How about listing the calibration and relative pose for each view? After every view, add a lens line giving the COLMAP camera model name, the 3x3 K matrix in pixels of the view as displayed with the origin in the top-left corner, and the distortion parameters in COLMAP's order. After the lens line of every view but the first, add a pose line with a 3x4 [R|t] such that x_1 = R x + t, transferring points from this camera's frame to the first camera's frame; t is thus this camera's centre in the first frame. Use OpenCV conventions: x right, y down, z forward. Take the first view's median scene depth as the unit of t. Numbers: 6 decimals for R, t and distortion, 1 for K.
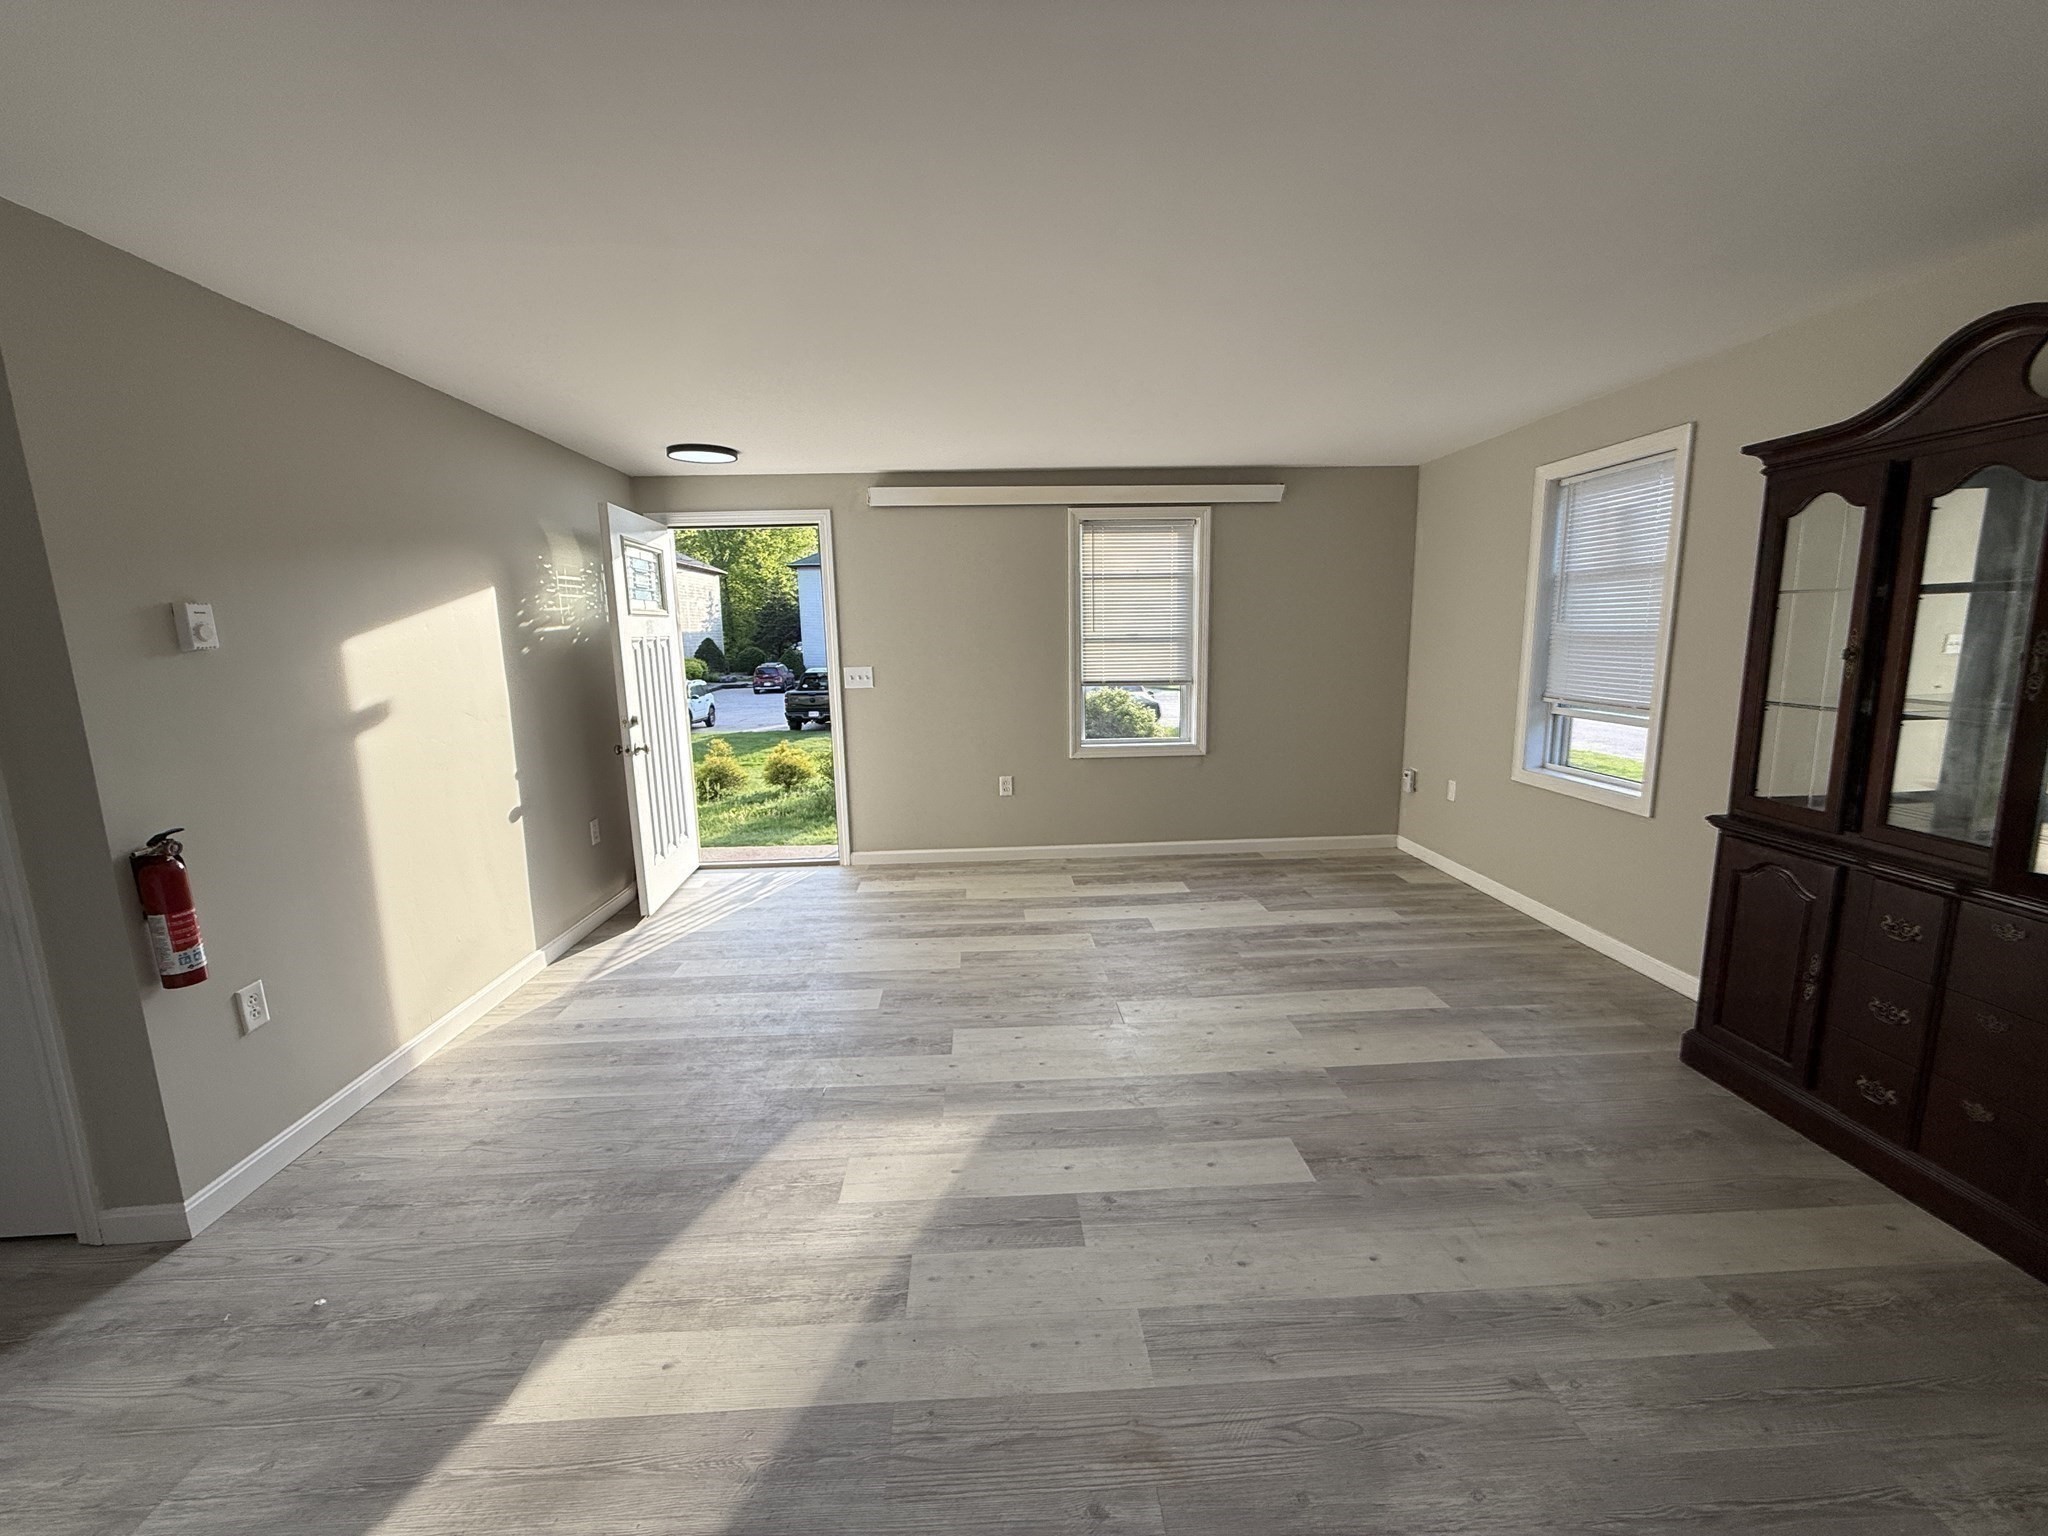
lens RADIAL K [[815.7, 0, 1014.1], [0, 815.7, 766.7], [0, 0, 1]] dist [-0.000215, -0.000931]
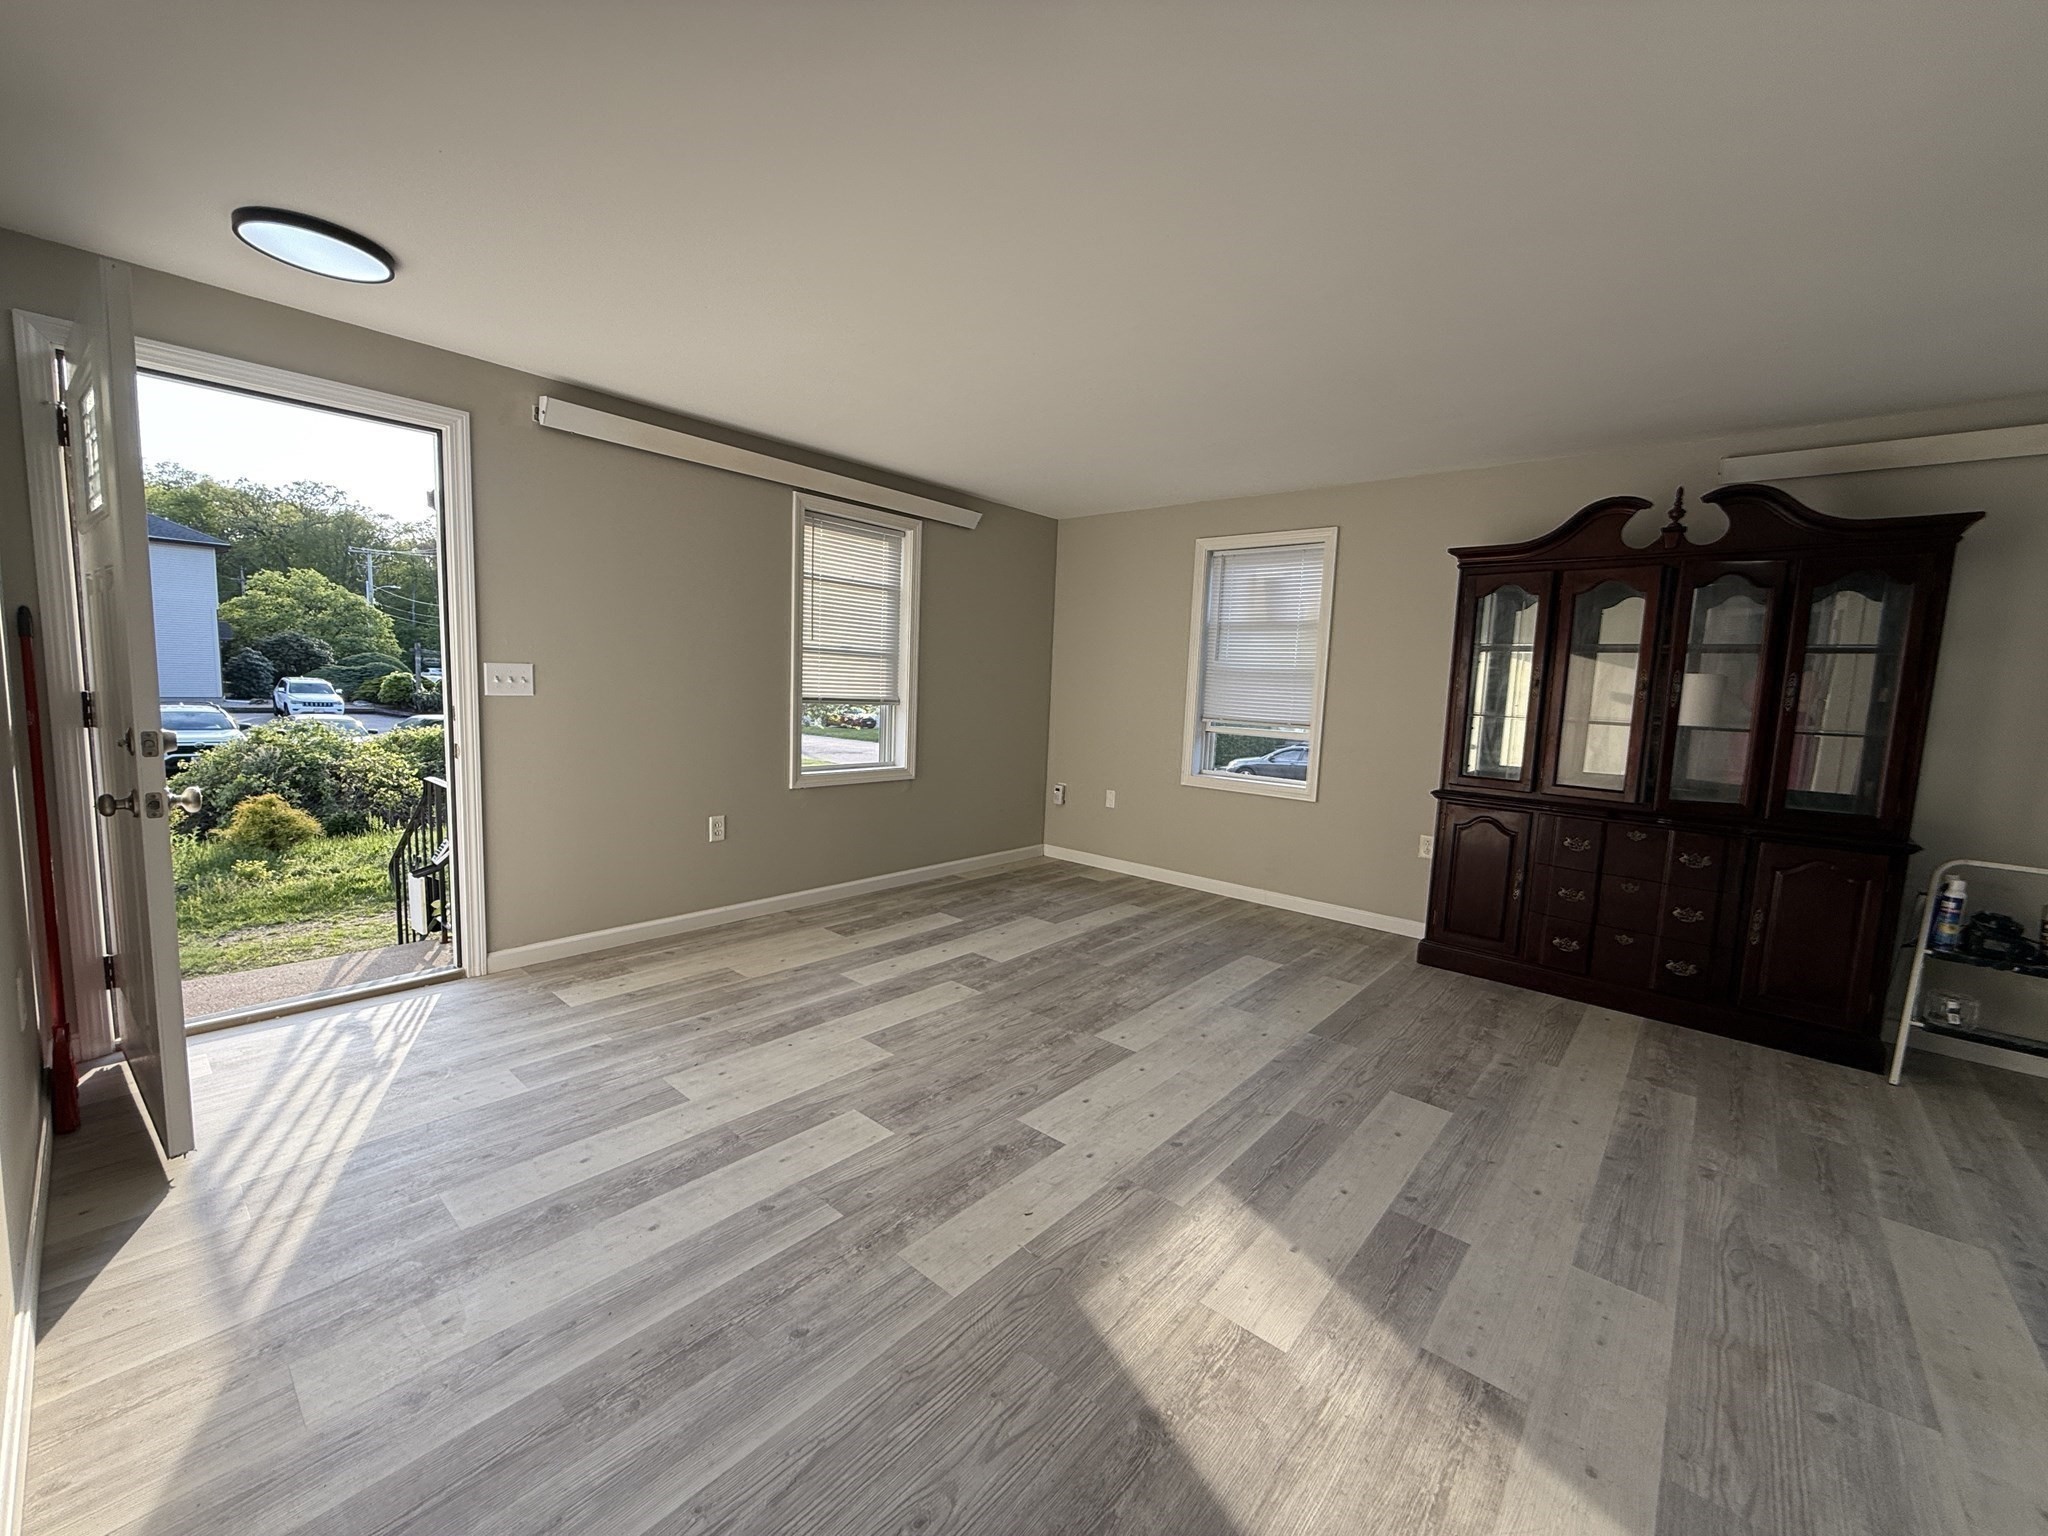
lens RADIAL K [[815.7, 0, 1014.1], [0, 815.7, 766.7], [0, 0, 1]] dist [-0.000215, -0.000931]
pose [[0.691873, -0.028361, 0.721462, -0.459277], [0.064232, 0.997684, -0.022379, 0.000258], [-0.719156, 0.061824, 0.692093, 0.317578]]
